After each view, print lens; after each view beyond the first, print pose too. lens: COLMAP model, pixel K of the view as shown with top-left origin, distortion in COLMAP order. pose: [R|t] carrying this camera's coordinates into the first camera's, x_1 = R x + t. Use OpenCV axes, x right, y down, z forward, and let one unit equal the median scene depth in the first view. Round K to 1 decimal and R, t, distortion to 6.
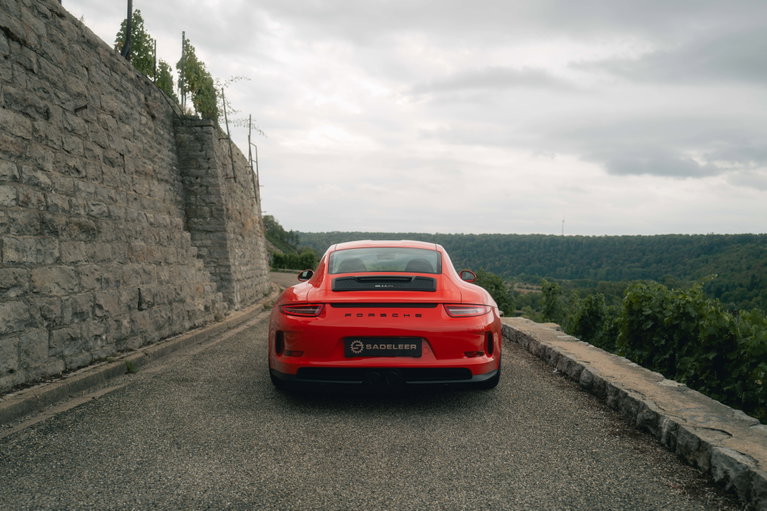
lens RADIAL K [[579.6, 0, 383.8], [0, 579.6, 257.9], [0, 0, 1]] dist [0.004515, 0.004293]
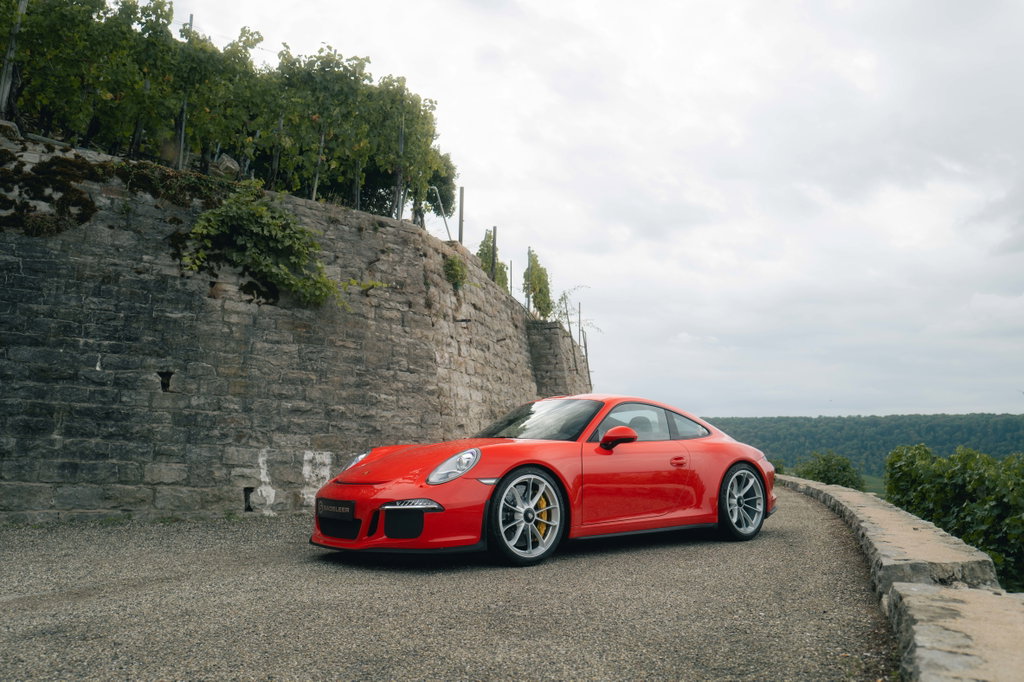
lens RADIAL K [[773.8, 0, 514.9], [0, 773.8, 342.8], [0, 0, 1]] dist [0.004515, 0.004293]
pose [[0.960048, -0.052927, -0.274783, 0.096472], [0.013155, 0.989401, -0.144611, 0.056436], [0.279525, 0.135218, 0.950569, -0.968497]]
